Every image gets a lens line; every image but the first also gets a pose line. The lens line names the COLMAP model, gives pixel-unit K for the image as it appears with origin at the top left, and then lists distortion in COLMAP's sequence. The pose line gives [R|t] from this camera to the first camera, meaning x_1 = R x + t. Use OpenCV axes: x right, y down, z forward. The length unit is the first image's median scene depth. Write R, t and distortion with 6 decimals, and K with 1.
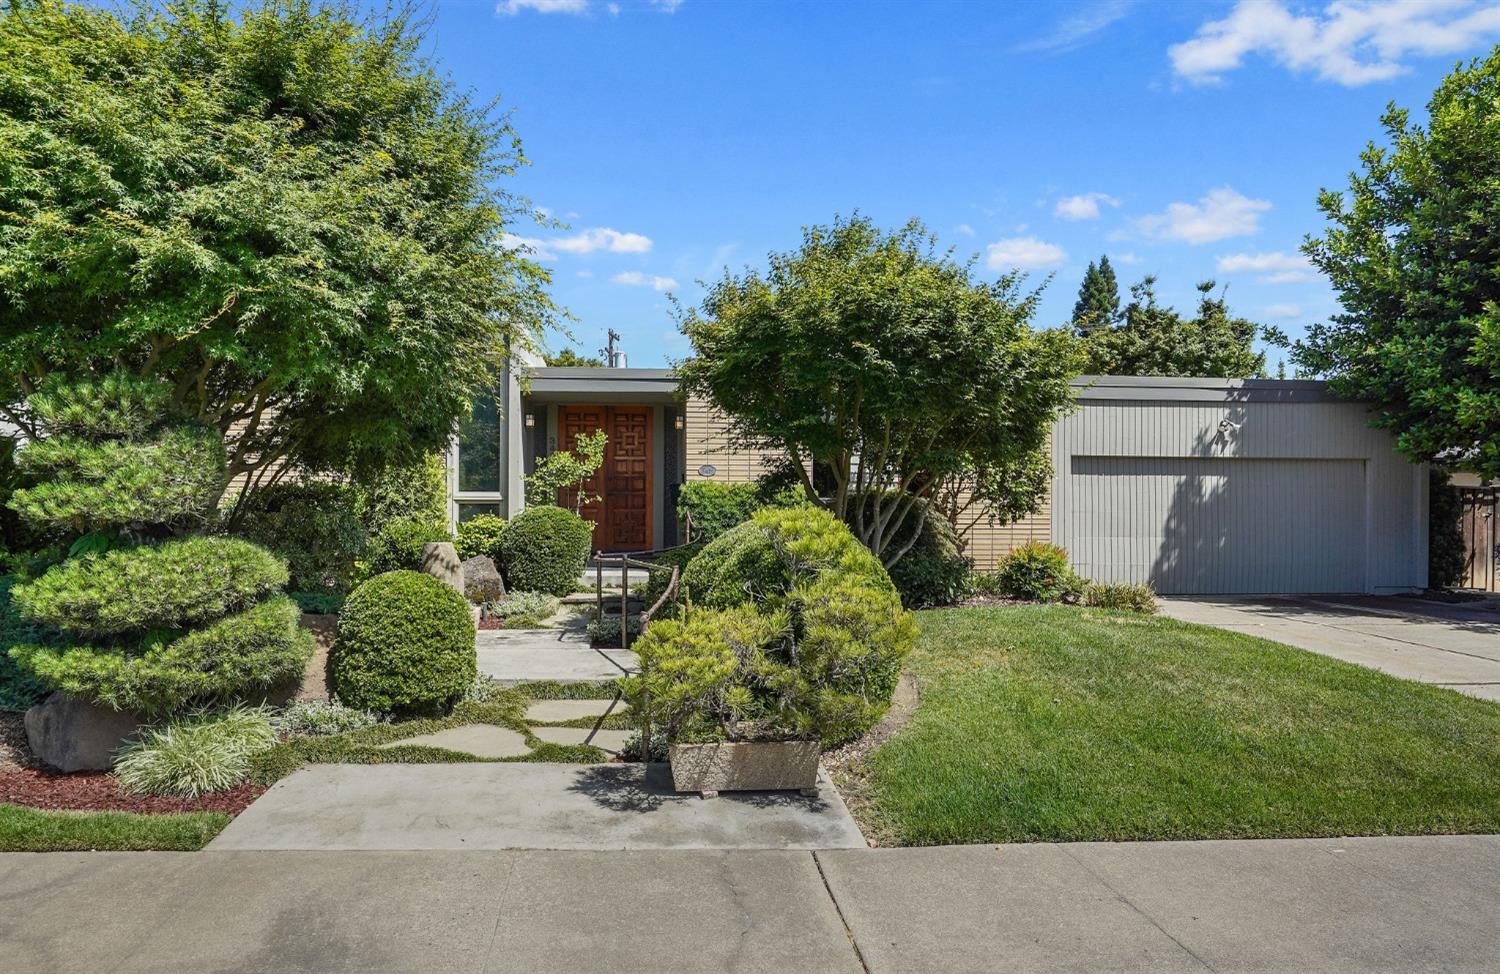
lens RADIAL K [[961.6, 0, 697.9], [0, 961.6, 516.9], [0, 0, 1]] dist [0.000810, -0.000257]
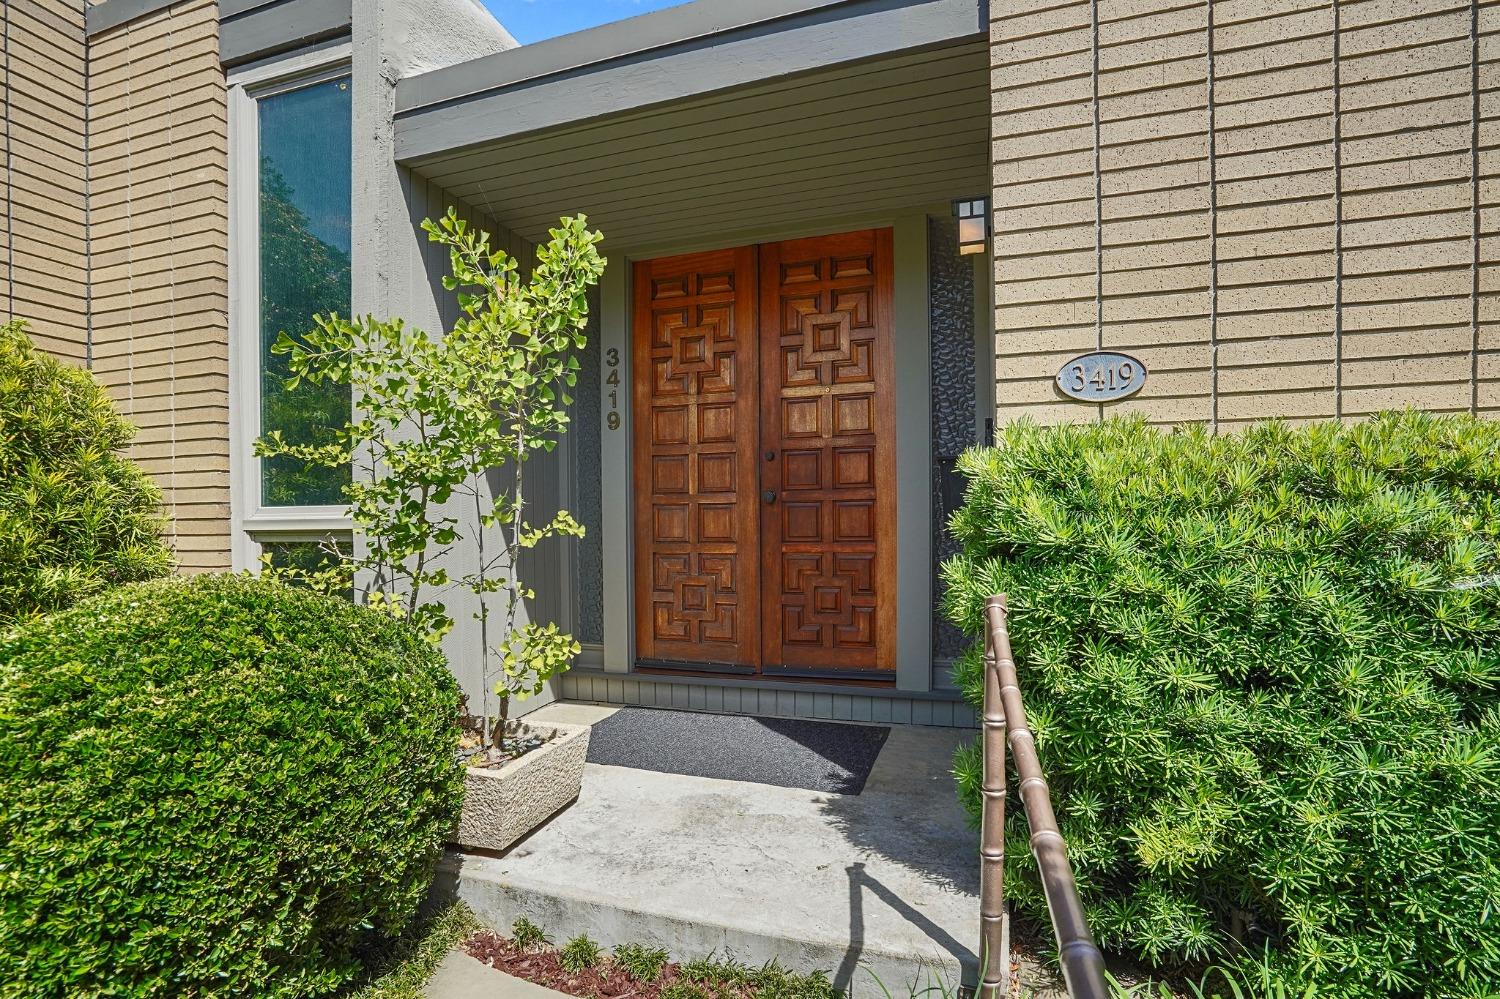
lens RADIAL K [[703.5, 0, 751.1], [0, 703.5, 535.2], [0, 0, 1]] dist [-0.023508, 0.000105]
pose [[0.926248, -0.008741, -0.376812, -0.004501], [0.019255, 0.999523, 0.024144, -0.022009], [0.376421, -0.029619, 0.925975, 0.955098]]
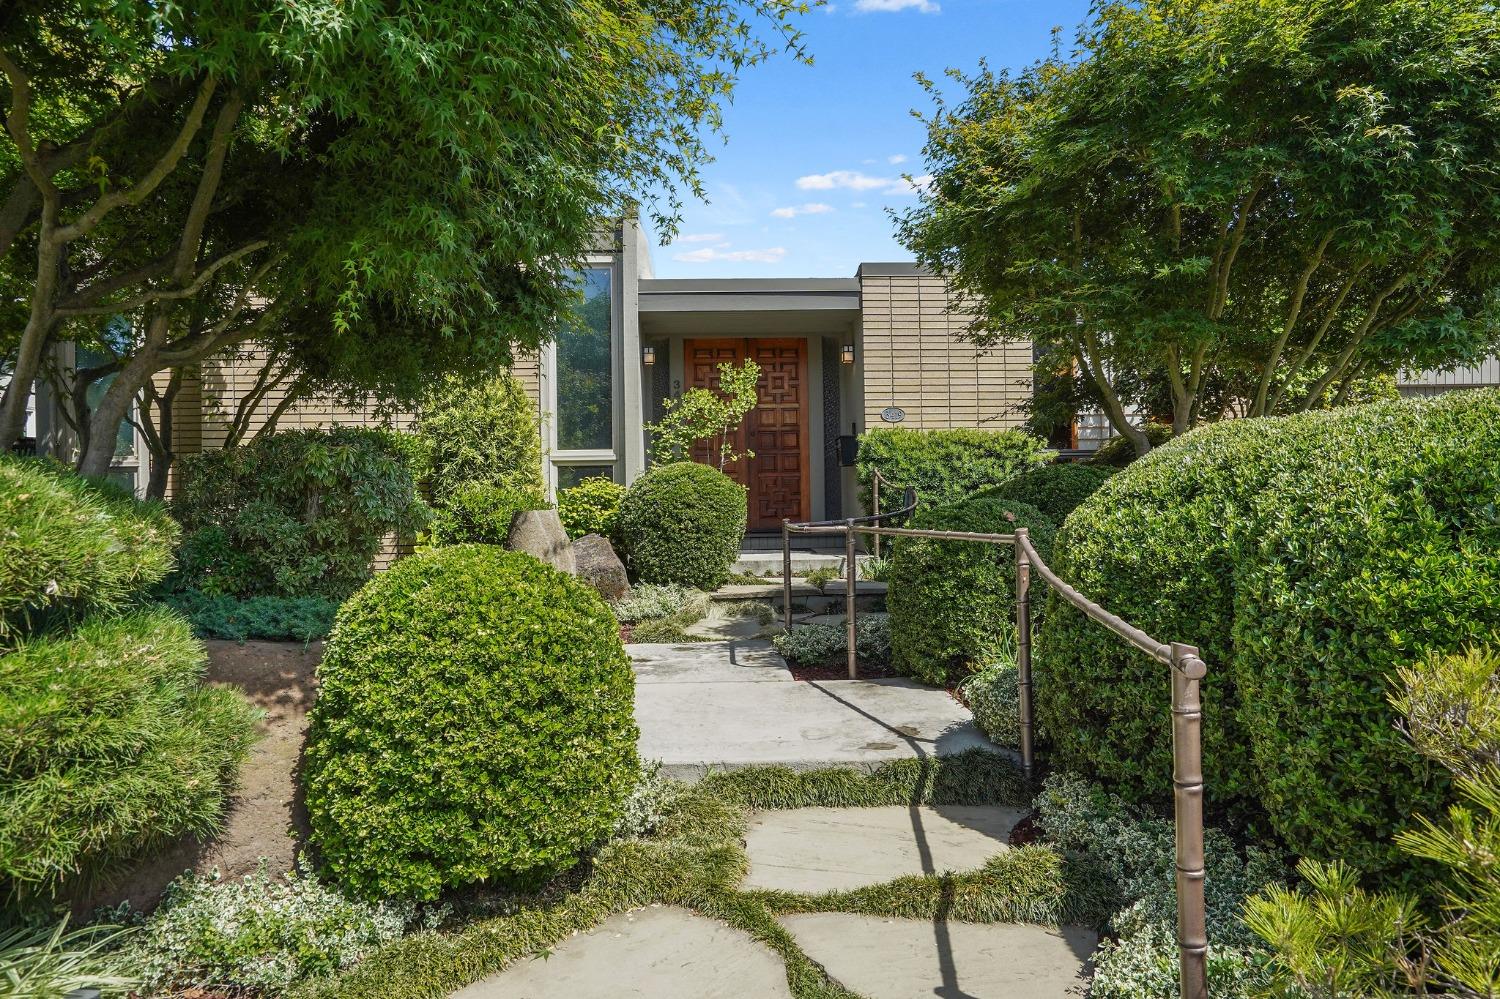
lens RADIAL K [[922.2, 0, 750.0], [0, 922.2, 499.5], [0, 0, 1]] dist [0.002120, 0.002504]
pose [[0.999542, -0.020471, -0.022299, -0.097995], [0.020265, 0.999750, -0.009451, 0.024222], [0.022487, 0.008995, 0.999707, 0.337912]]
